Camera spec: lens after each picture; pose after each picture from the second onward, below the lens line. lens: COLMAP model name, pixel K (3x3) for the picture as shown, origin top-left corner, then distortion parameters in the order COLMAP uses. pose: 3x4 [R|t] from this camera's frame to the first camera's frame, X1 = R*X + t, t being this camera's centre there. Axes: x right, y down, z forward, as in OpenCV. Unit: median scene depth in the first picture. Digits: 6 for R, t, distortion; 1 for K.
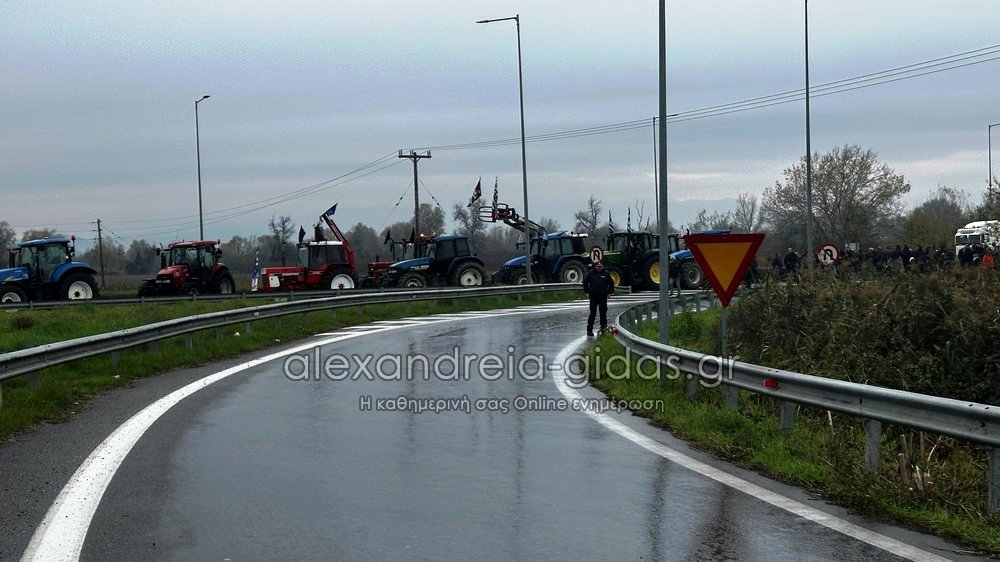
lens RADIAL K [[1365.8, 0, 500.0], [0, 1365.8, 281.0], [0, 0, 1]] dist [0.145509, -0.069022]
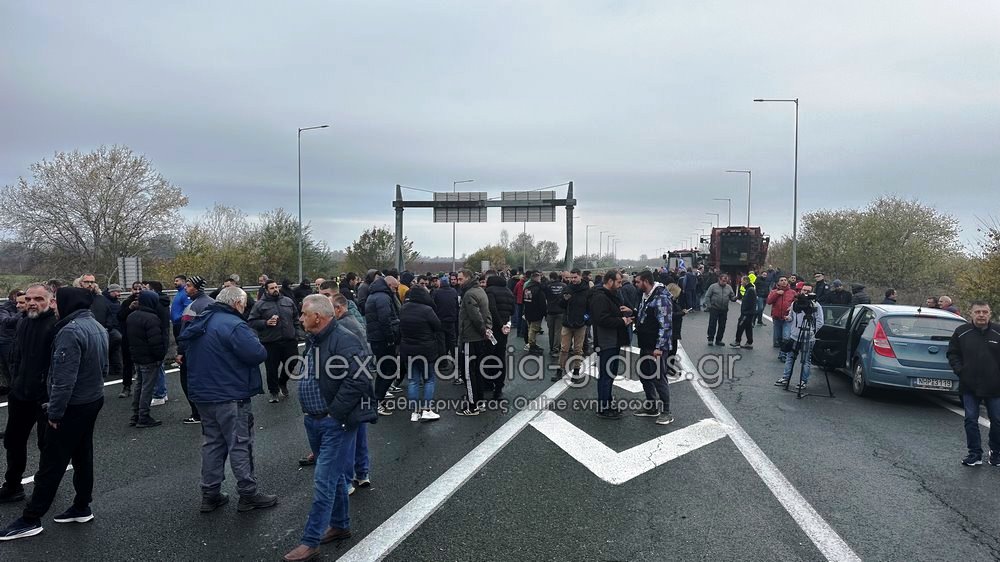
lens RADIAL K [[694.1, 0, 505.5], [0, 694.1, 286.1], [0, 0, 1]] dist [0.107069, -0.139641]
pose [[0.719413, 0.011183, 0.694493, 0.272143], [-0.014785, 0.999890, -0.000785, -0.029569], [-0.694426, -0.009703, 0.719499, 1.156241]]
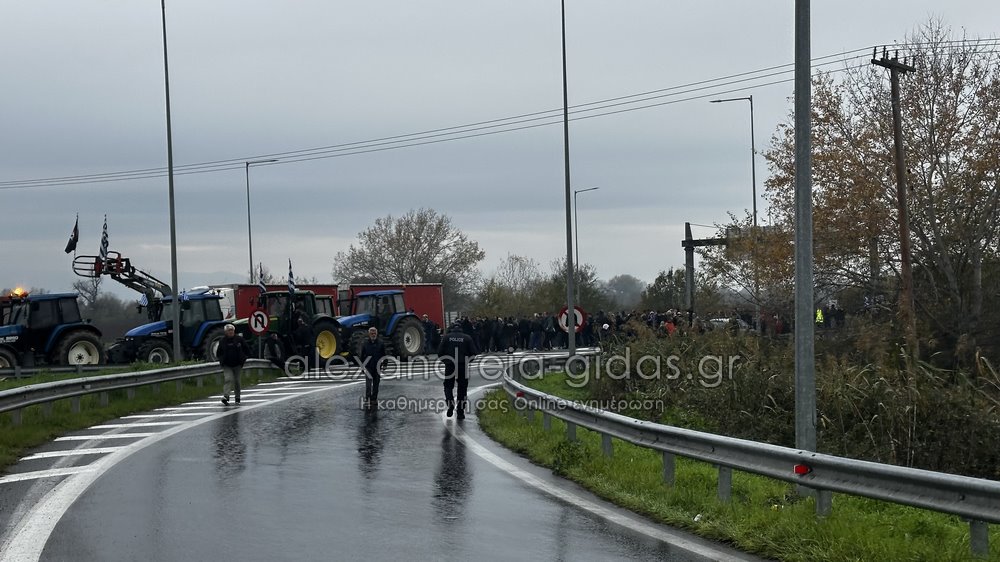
lens RADIAL K [[1365.8, 0, 500.0], [0, 1365.8, 281.0], [0, 0, 1]] dist [0.145509, -0.069022]
pose [[0.934158, 0.009899, 0.356722, -0.073194], [0.009048, 0.998637, -0.051405, -0.001191], [-0.356745, 0.051248, 0.932795, 0.255995]]
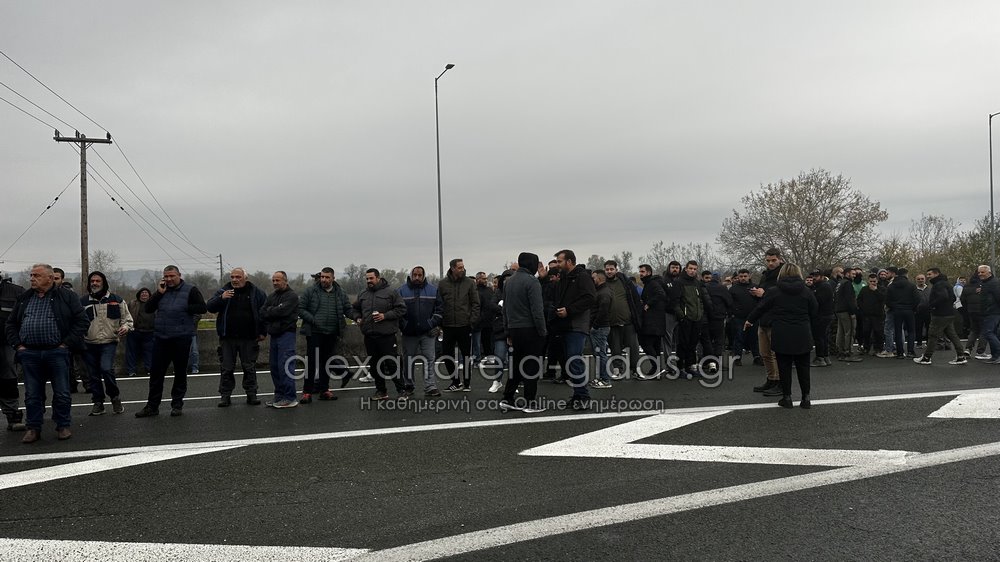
lens RADIAL K [[694.1, 0, 505.5], [0, 694.1, 286.1], [0, 0, 1]] dist [0.107069, -0.139641]
pose [[0.970621, 0.012018, -0.240312, 0.378961], [-0.016196, 0.999750, -0.015419, -0.022531], [0.240067, 0.018858, 0.970573, 1.123381]]
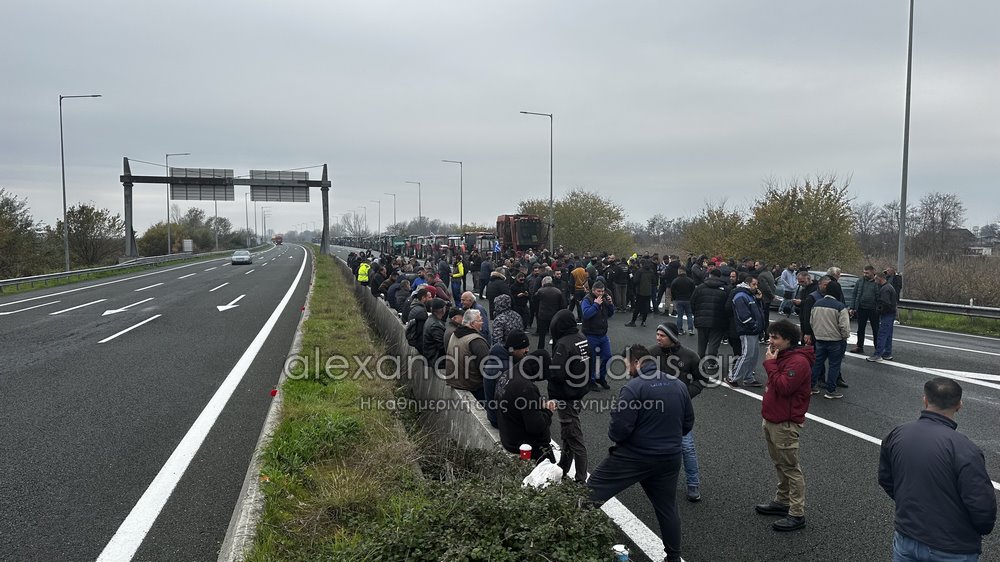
lens RADIAL K [[689.0, 0, 499.5], [0, 689.0, 277.7], [0, 0, 1]] dist [0.122645, -0.213038]
pose [[0.279078, -0.025731, 0.959924, 0.083578], [0.012293, 0.999655, 0.023222, -0.032815], [-0.960190, 0.005319, 0.279298, 1.283514]]
